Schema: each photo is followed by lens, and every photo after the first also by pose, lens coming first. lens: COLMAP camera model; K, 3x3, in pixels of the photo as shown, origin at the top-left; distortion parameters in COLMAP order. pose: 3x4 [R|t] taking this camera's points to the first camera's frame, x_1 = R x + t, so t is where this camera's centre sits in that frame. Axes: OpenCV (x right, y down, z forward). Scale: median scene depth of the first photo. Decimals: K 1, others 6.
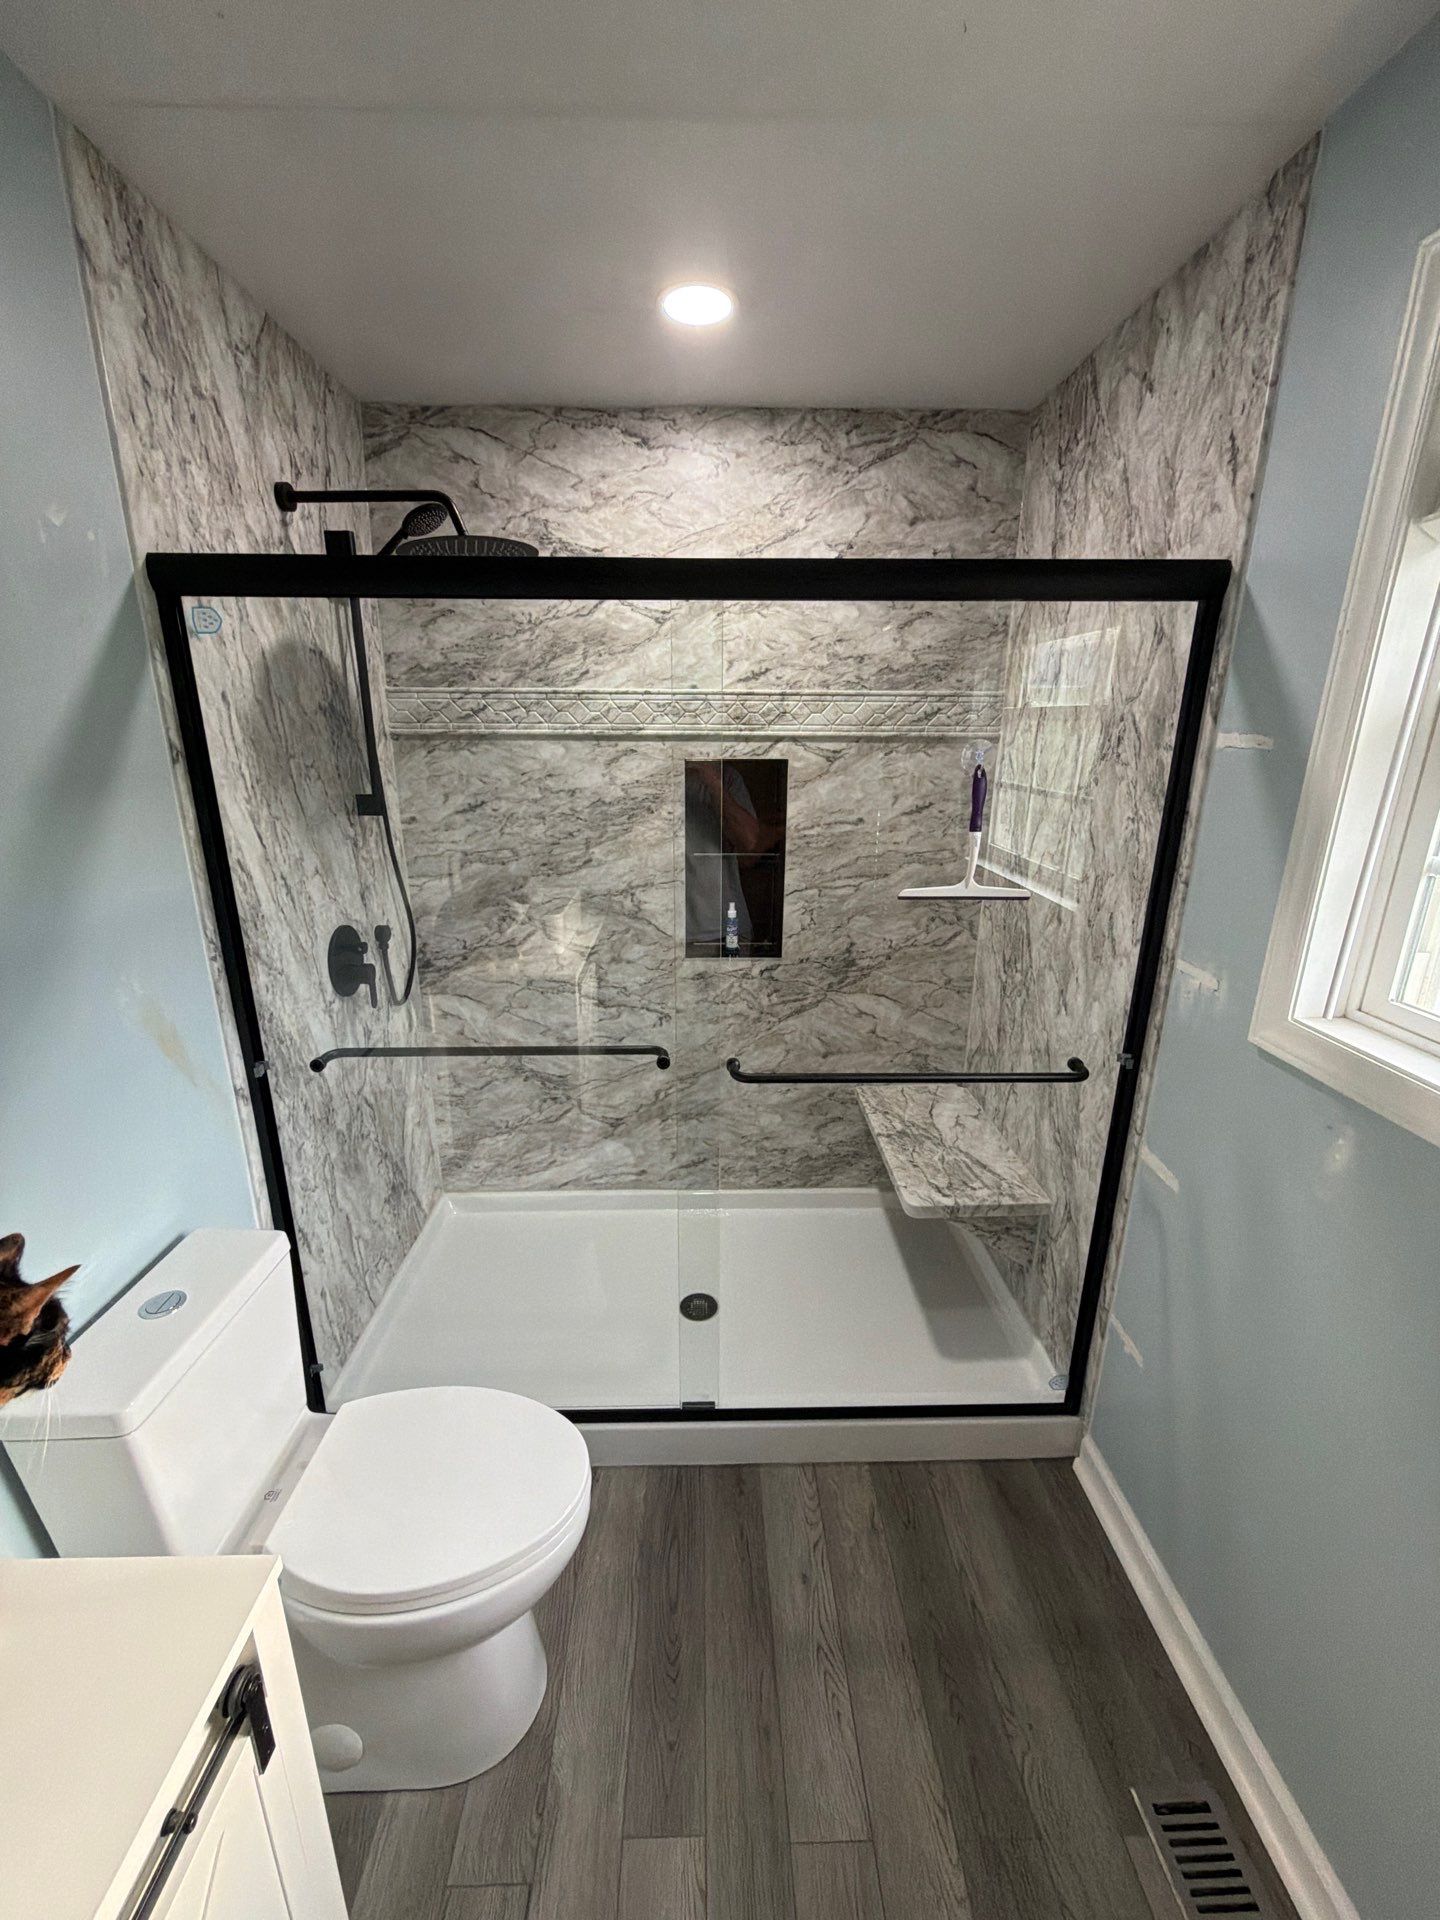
lens RADIAL K [[765.3, 0, 716.3], [0, 765.3, 957.9], [0, 0, 1]] dist [0.000199, -0.000057]
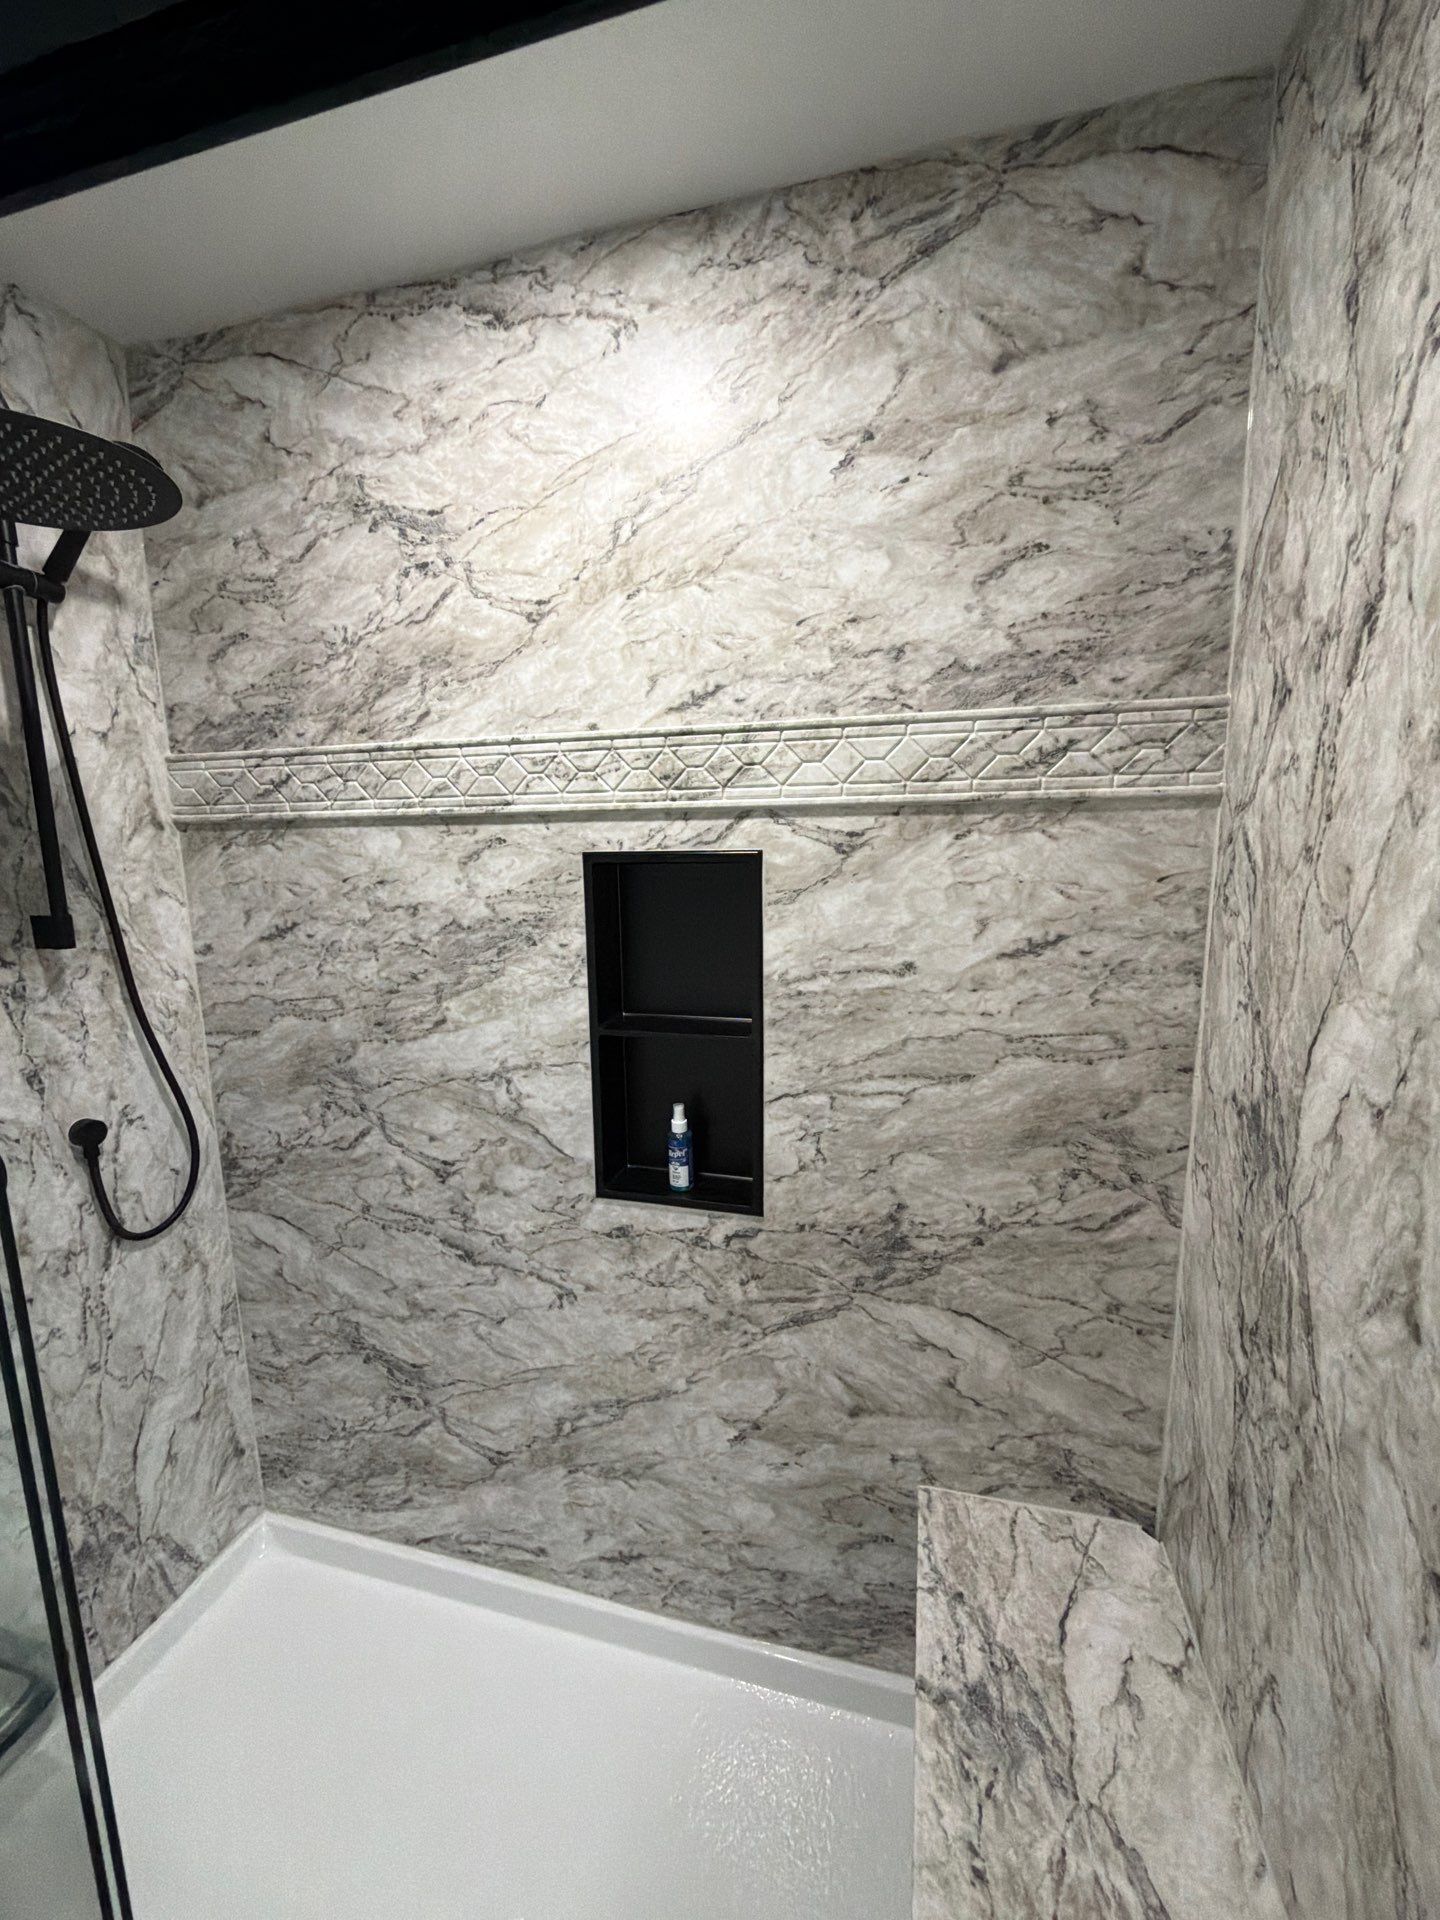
lens RADIAL K [[765.3, 0, 716.3], [0, 765.3, 957.9], [0, 0, 1]] dist [0.000199, -0.000057]
pose [[0.958258, 0.023902, -0.284903, 0.237042], [-0.058967, 0.991597, -0.115141, -0.136009], [0.279757, 0.127135, 0.951616, 0.549562]]
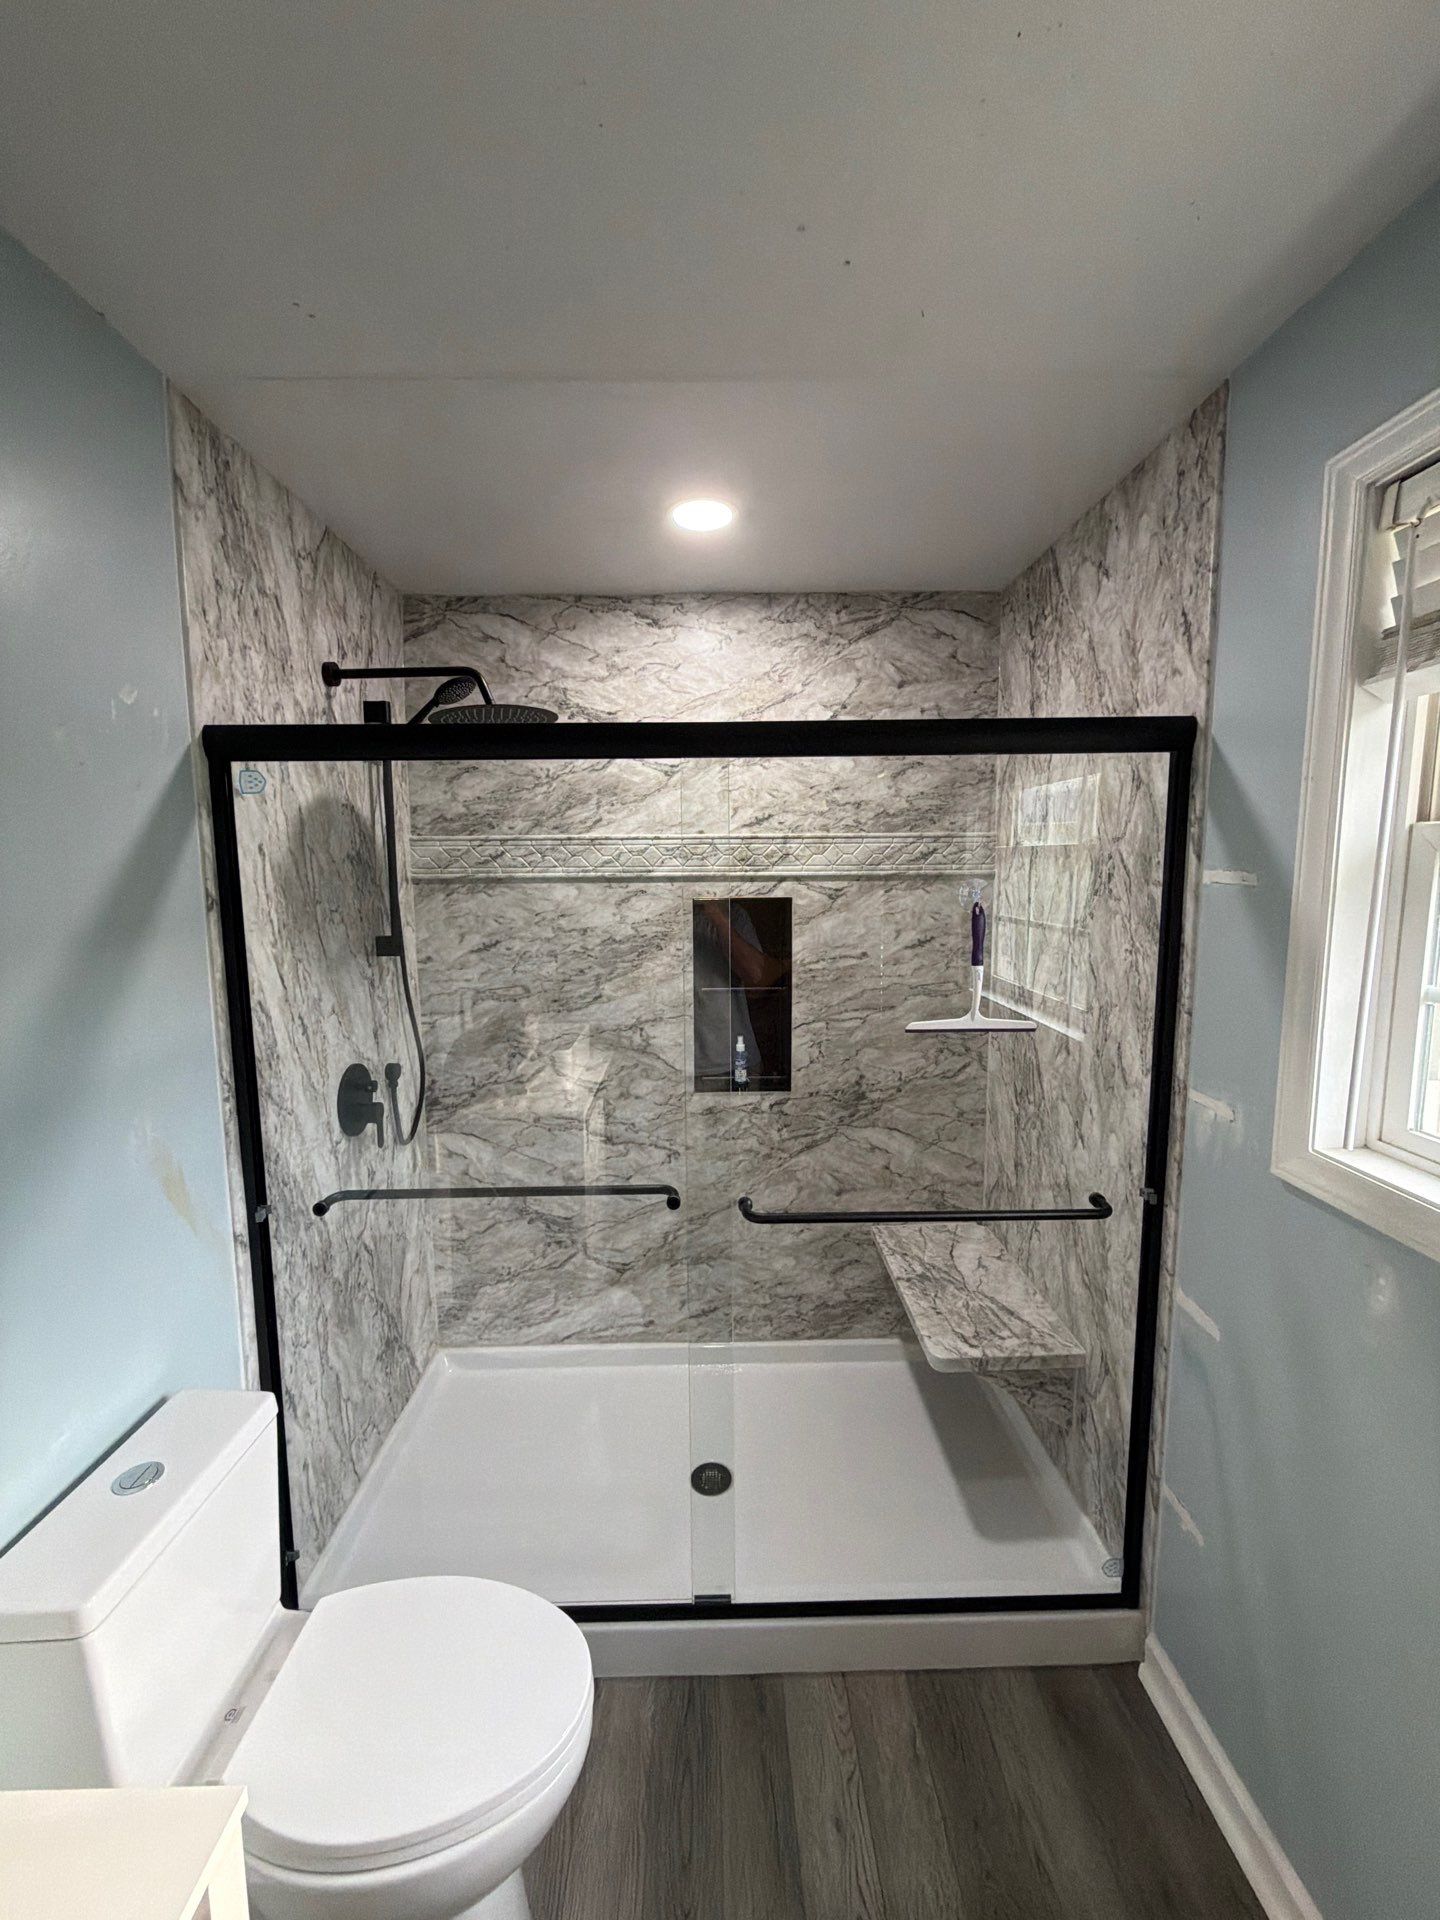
lens RADIAL K [[765.3, 0, 716.3], [0, 765.3, 957.9], [0, 0, 1]] dist [0.000199, -0.000057]
pose [[0.999899, -0.012248, -0.007214, -0.002813], [0.010828, 0.985085, -0.171725, -0.001722], [0.009210, 0.171630, 0.985118, -0.011017]]
